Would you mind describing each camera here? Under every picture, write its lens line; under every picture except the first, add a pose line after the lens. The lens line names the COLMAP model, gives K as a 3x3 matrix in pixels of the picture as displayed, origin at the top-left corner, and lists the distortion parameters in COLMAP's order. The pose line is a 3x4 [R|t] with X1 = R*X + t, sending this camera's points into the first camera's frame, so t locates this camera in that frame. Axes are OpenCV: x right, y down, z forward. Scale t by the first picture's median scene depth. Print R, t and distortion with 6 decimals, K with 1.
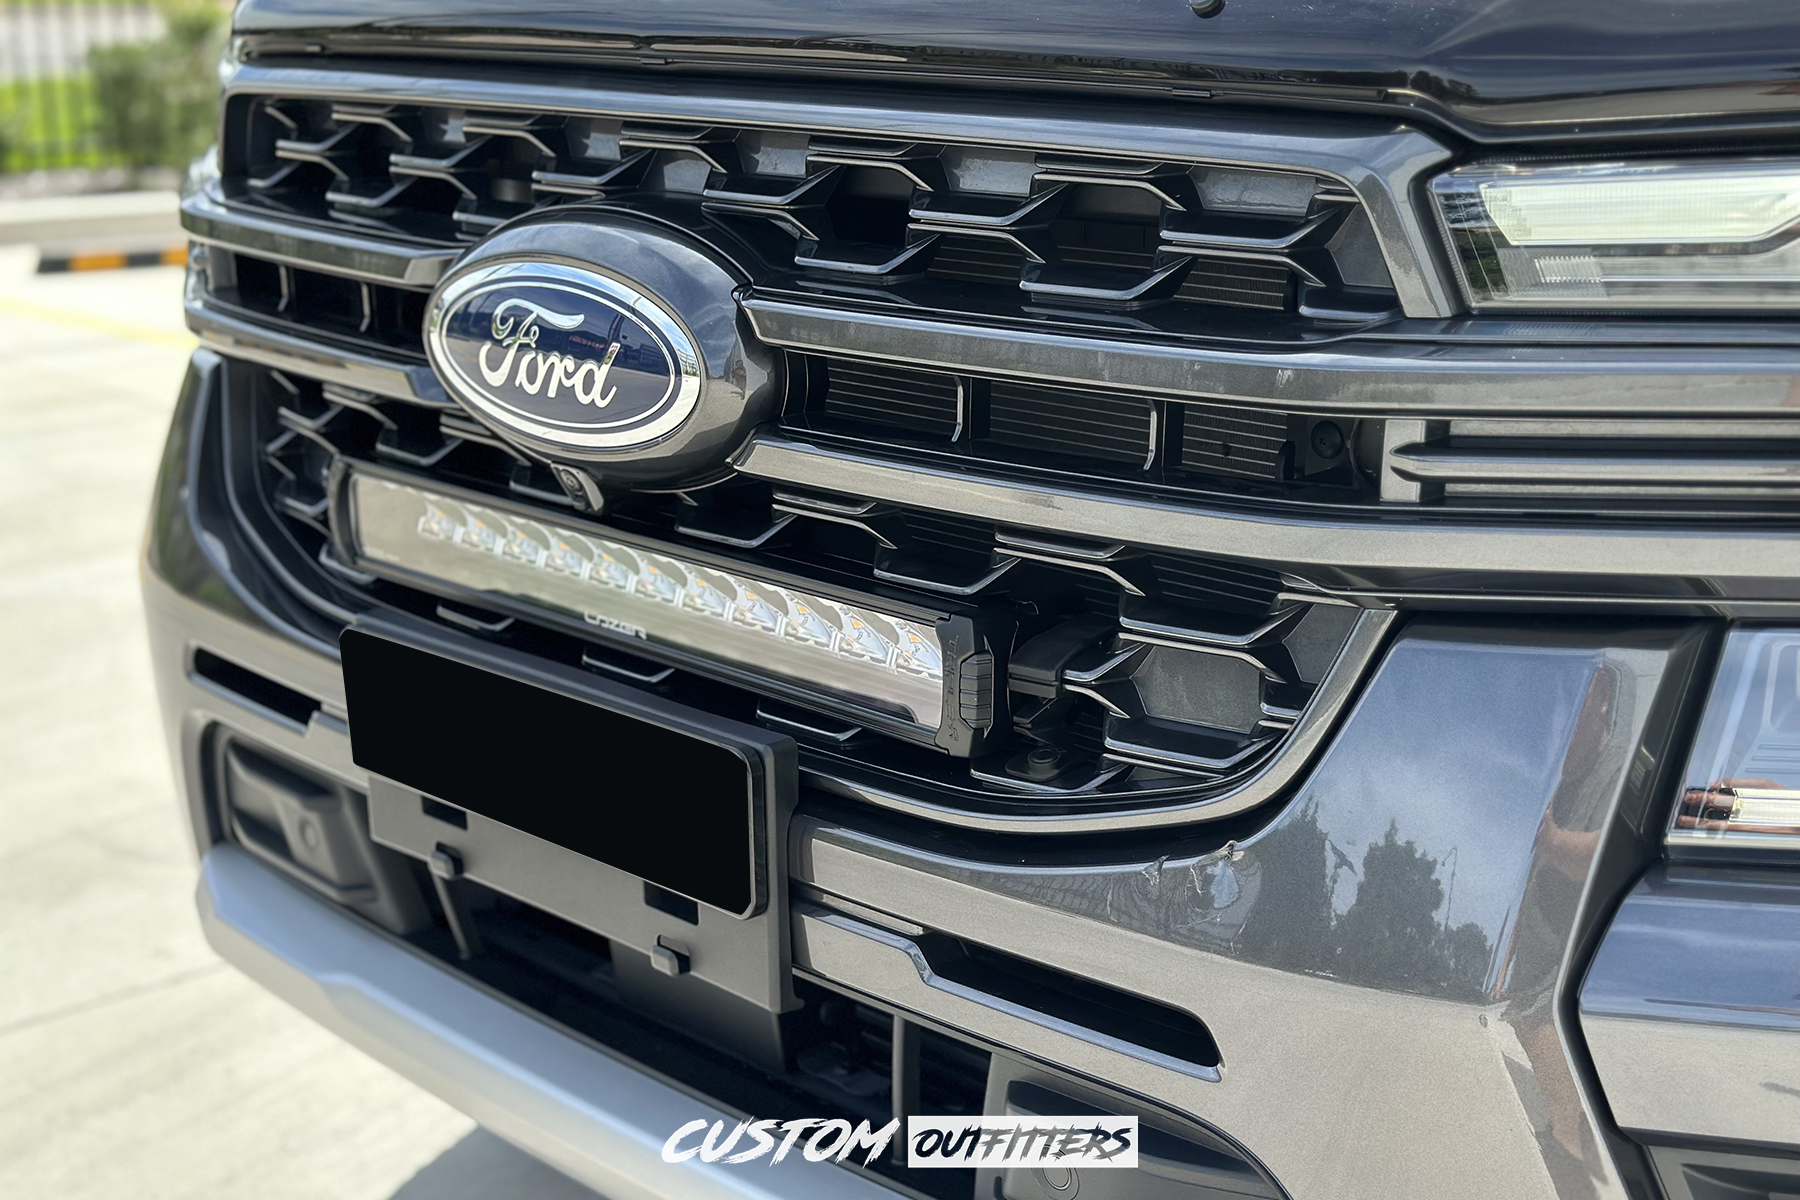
lens RADIAL K [[2462.3, 0, 904.0], [0, 2462.3, 622.6], [0, 0, 1]] dist [0.158291, -0.161361]
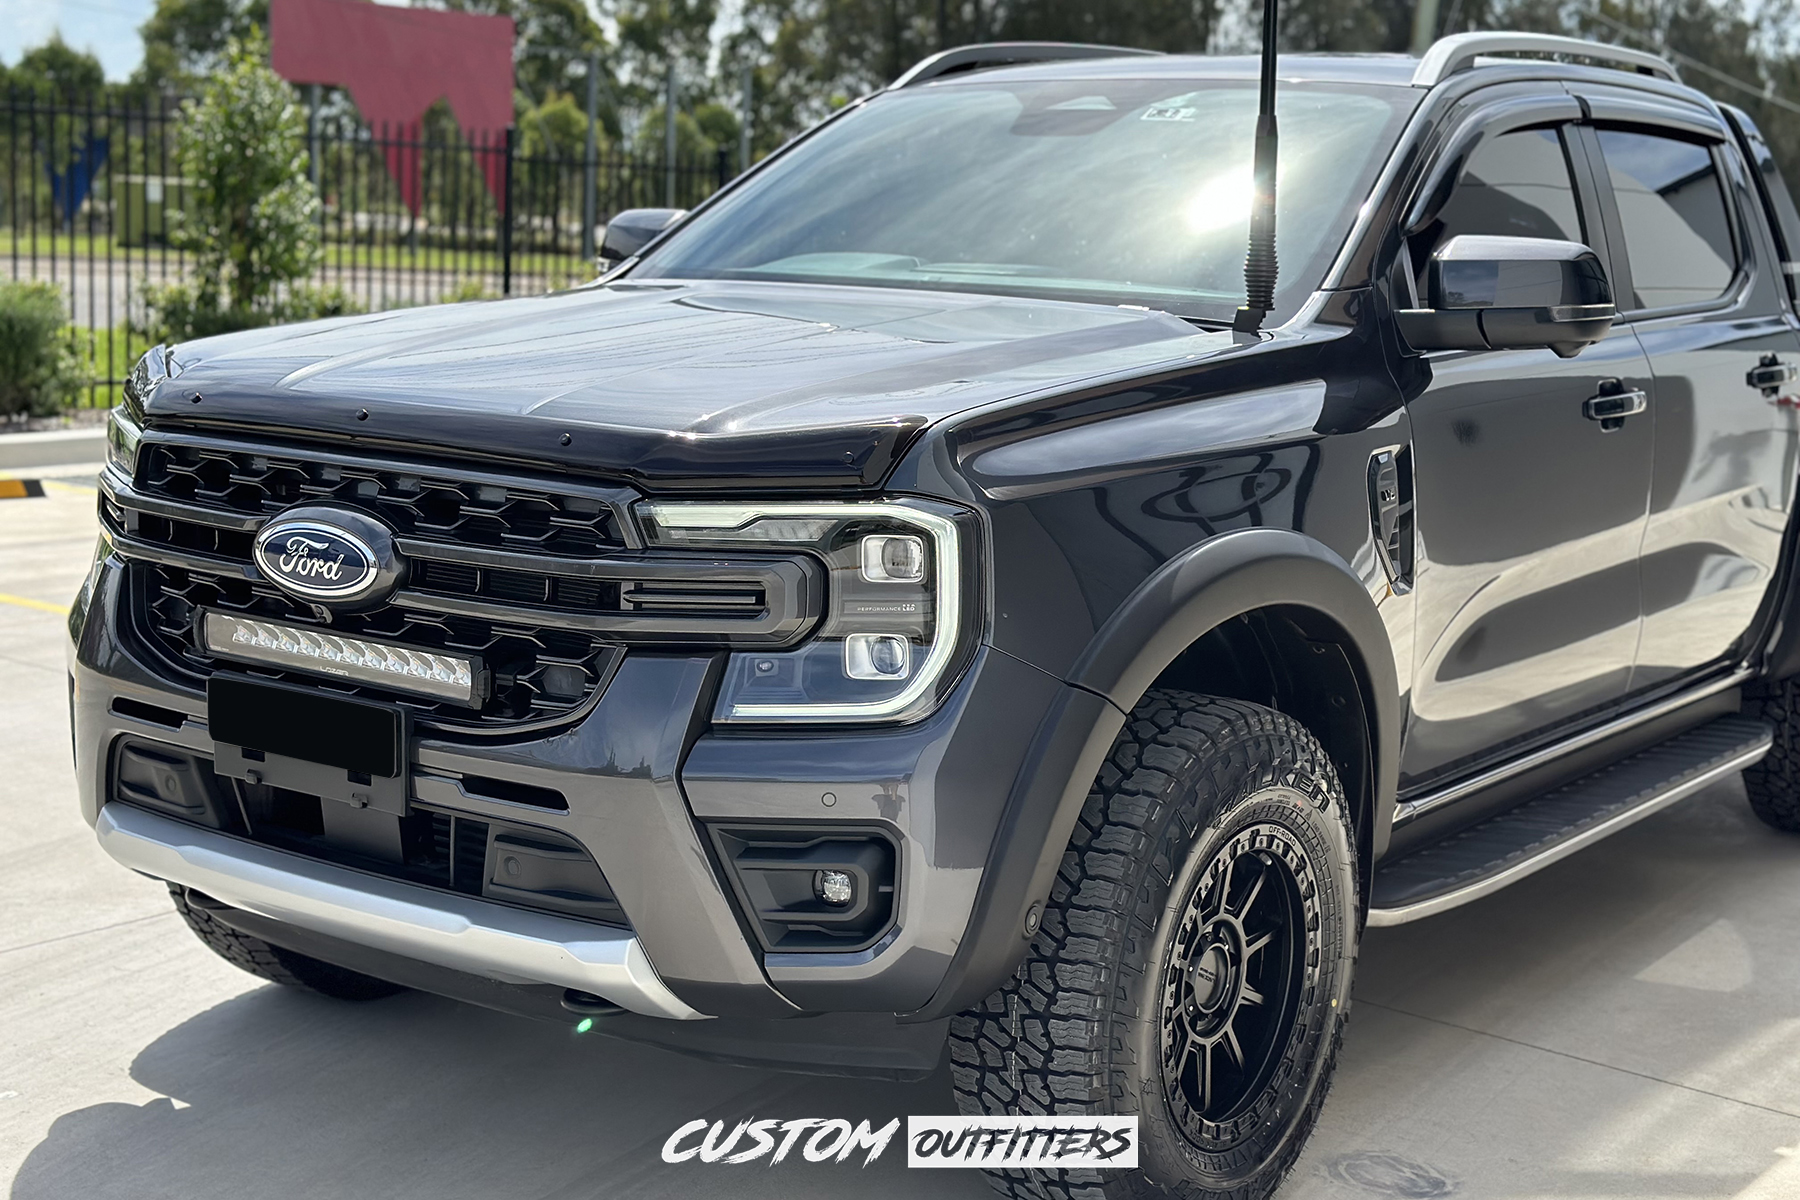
lens RADIAL K [[2462.3, 0, 904.0], [0, 2462.3, 622.6], [0, 0, 1]] dist [0.158291, -0.161361]
pose [[0.985000, 0.008912, 0.172324, 0.014104], [0.007976, 0.995246, -0.097063, 0.209881], [-0.172370, 0.096982, 0.980246, -1.602457]]
